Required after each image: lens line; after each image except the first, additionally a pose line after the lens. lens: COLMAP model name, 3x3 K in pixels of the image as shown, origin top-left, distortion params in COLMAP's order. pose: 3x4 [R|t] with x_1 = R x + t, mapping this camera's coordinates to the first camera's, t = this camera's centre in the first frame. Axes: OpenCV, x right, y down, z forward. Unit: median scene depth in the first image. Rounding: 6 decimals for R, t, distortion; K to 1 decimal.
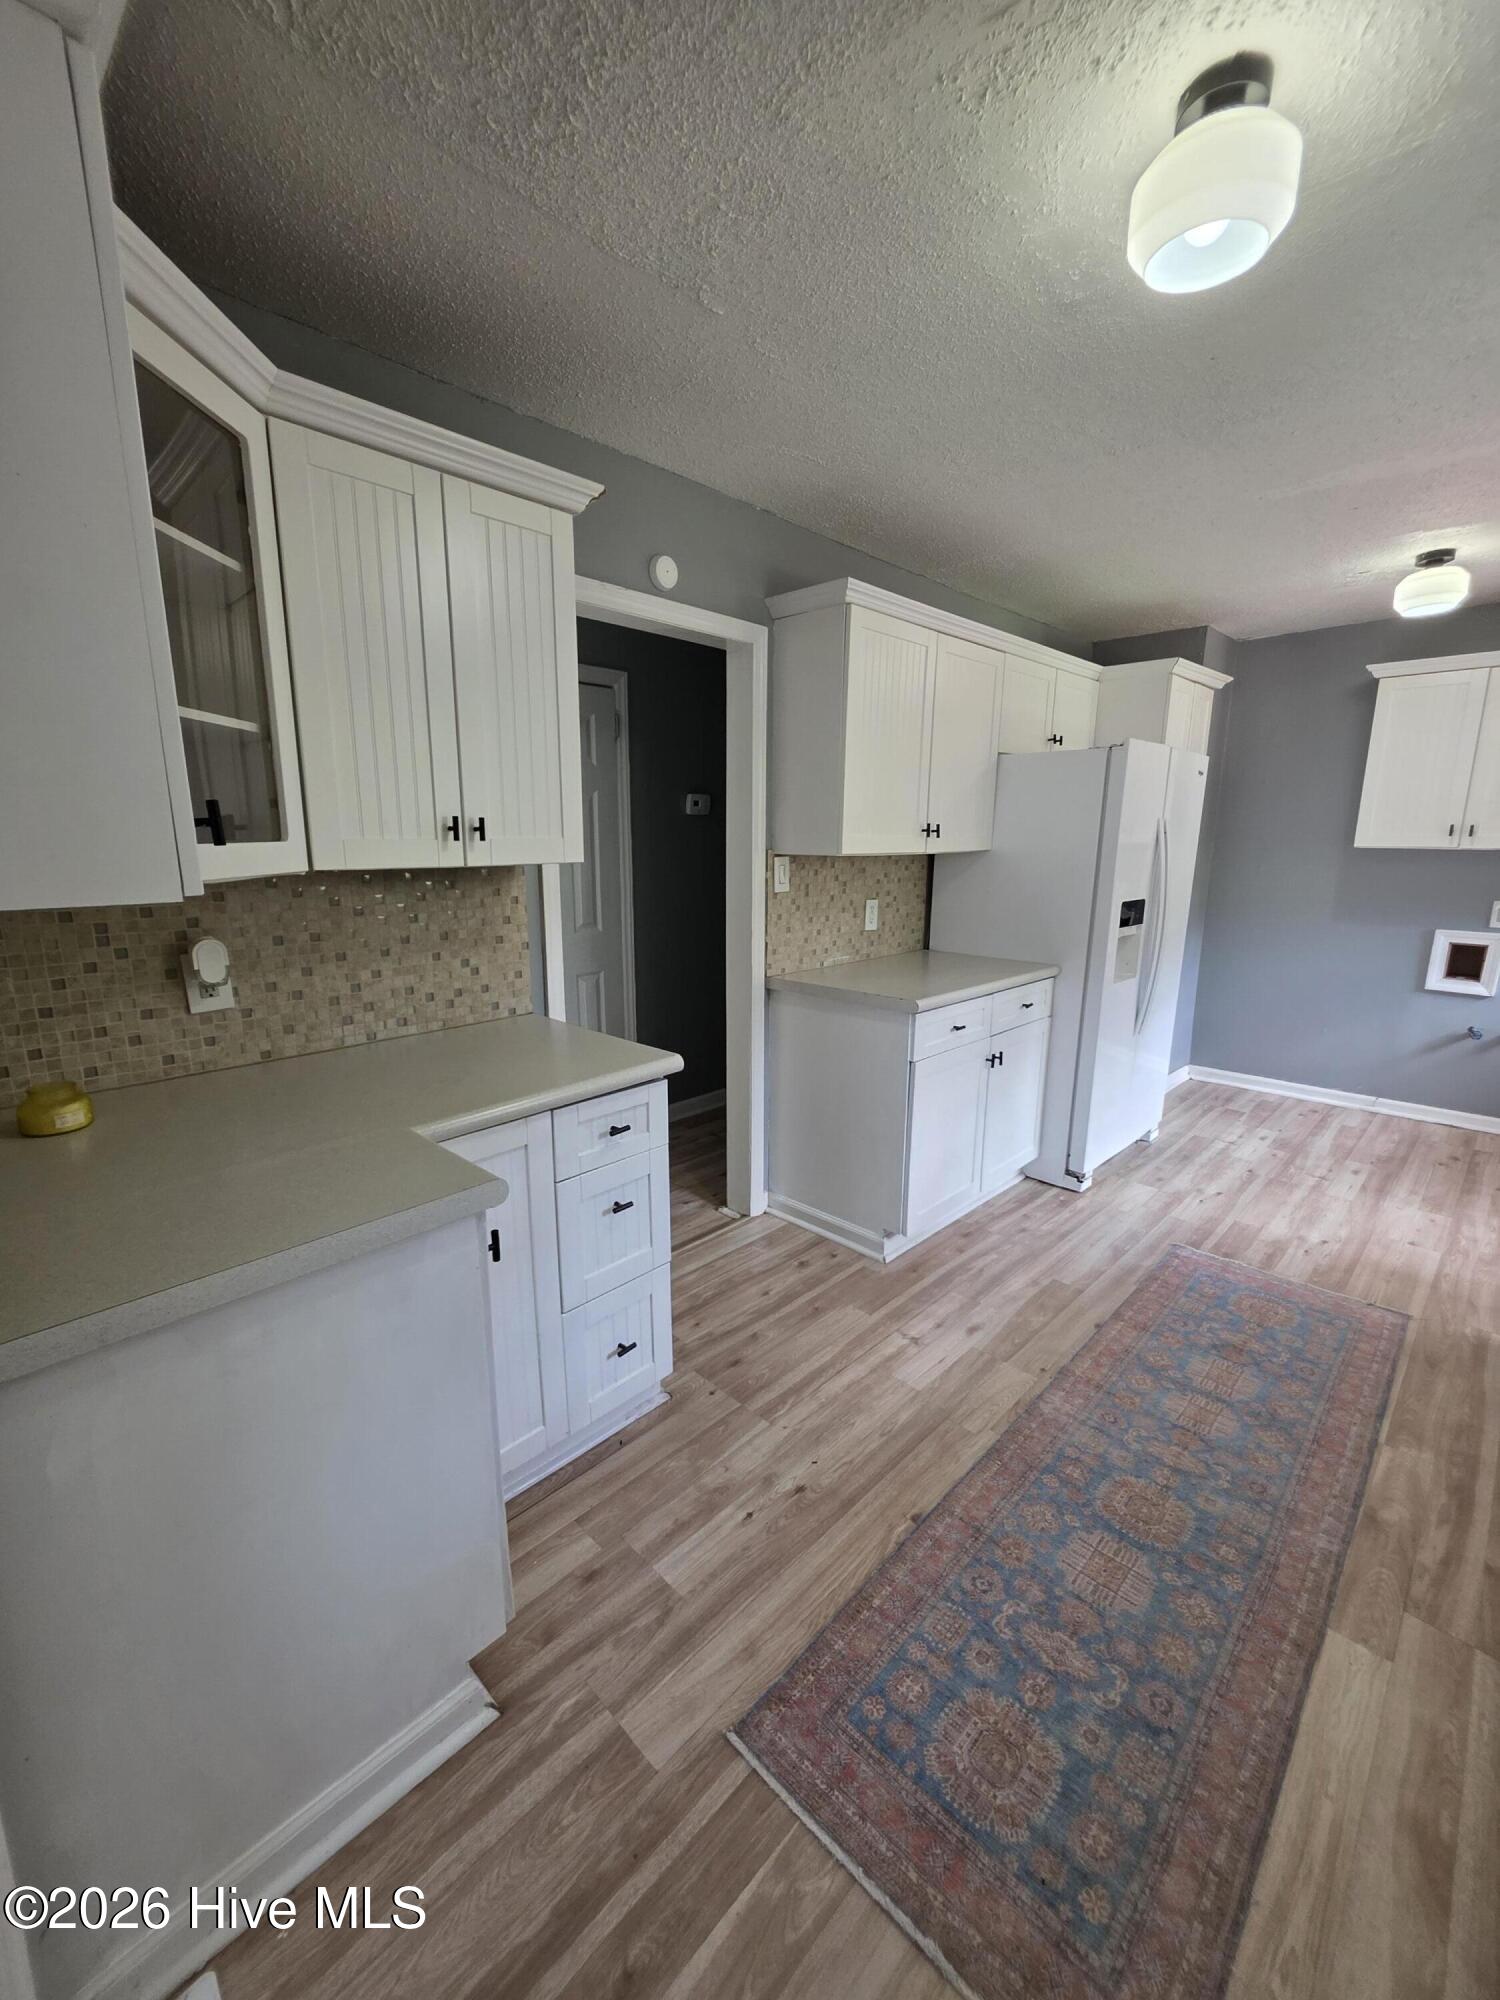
lens RADIAL K [[809.0, 0, 745.6], [0, 809.0, 1008.2], [0, 0, 1]] dist [0.001465, 0.001343]
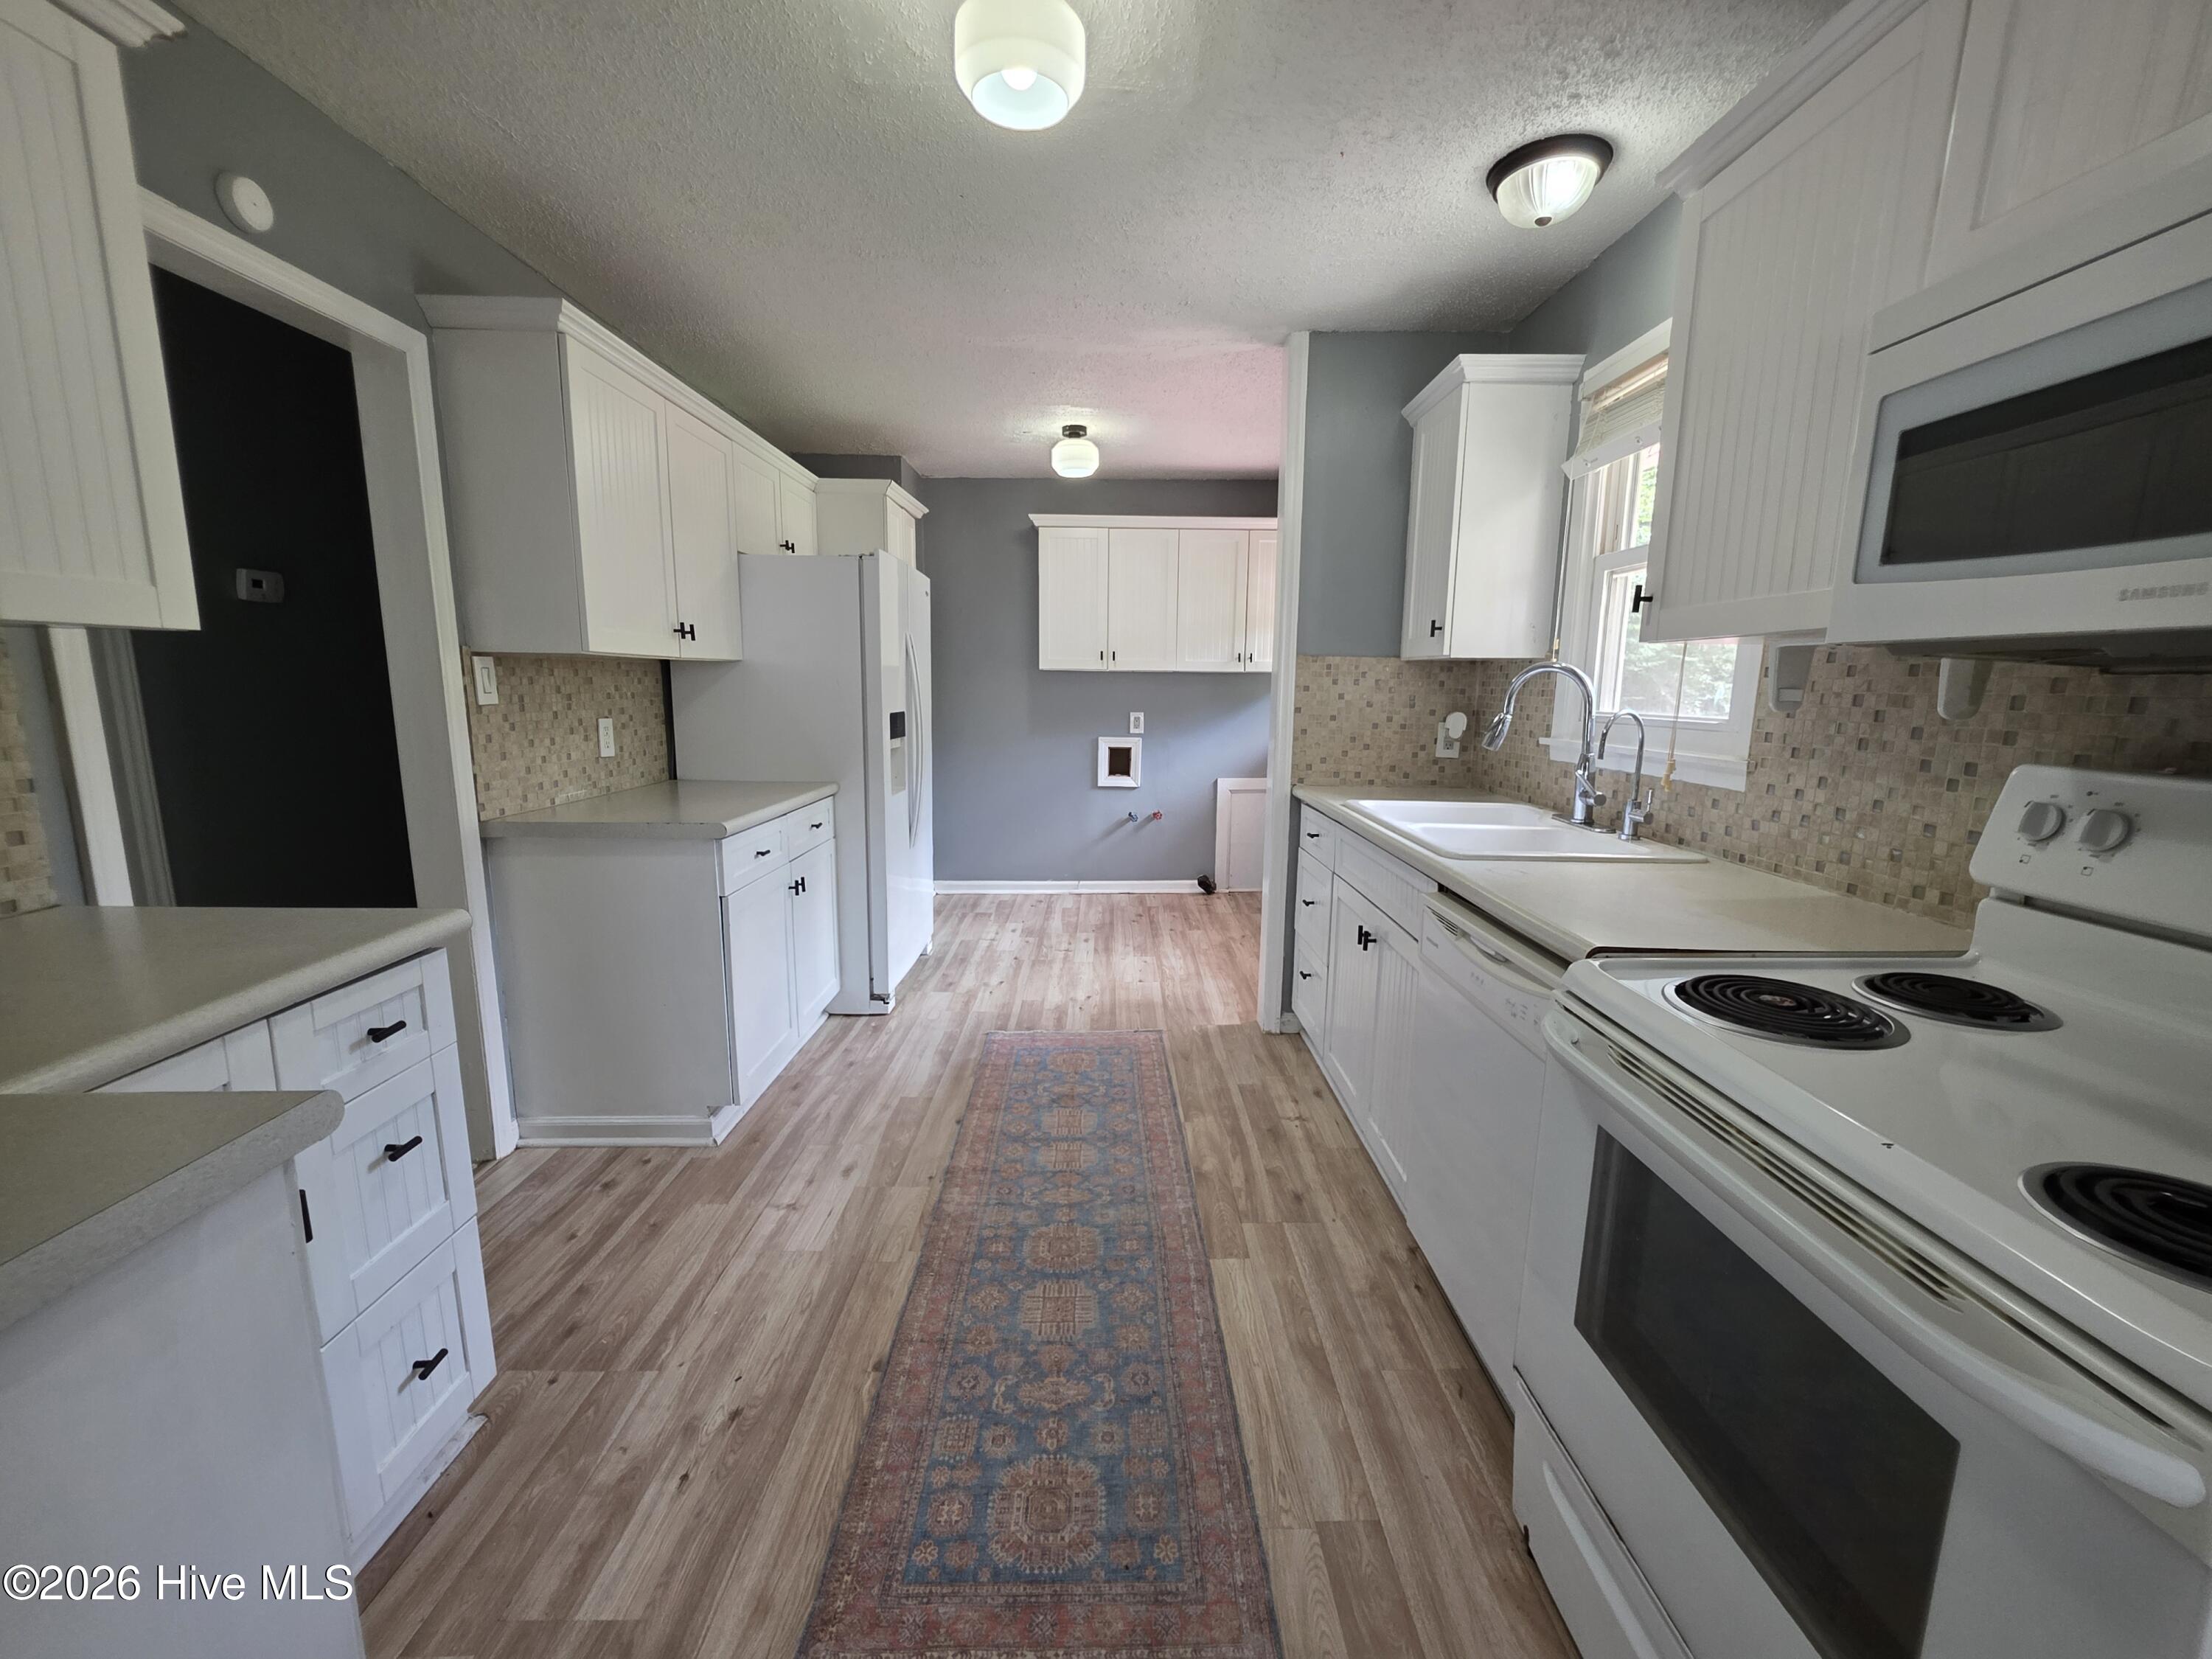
lens RADIAL K [[894.8, 0, 1109.8], [0, 894.8, 841.4], [0, 0, 1]] dist [0.001465, 0.001343]
pose [[0.706205, -0.117867, 0.698128, -0.184070], [0.140059, 0.989816, 0.025435, 0.049260], [-0.694016, 0.079817, 0.715521, 0.048402]]
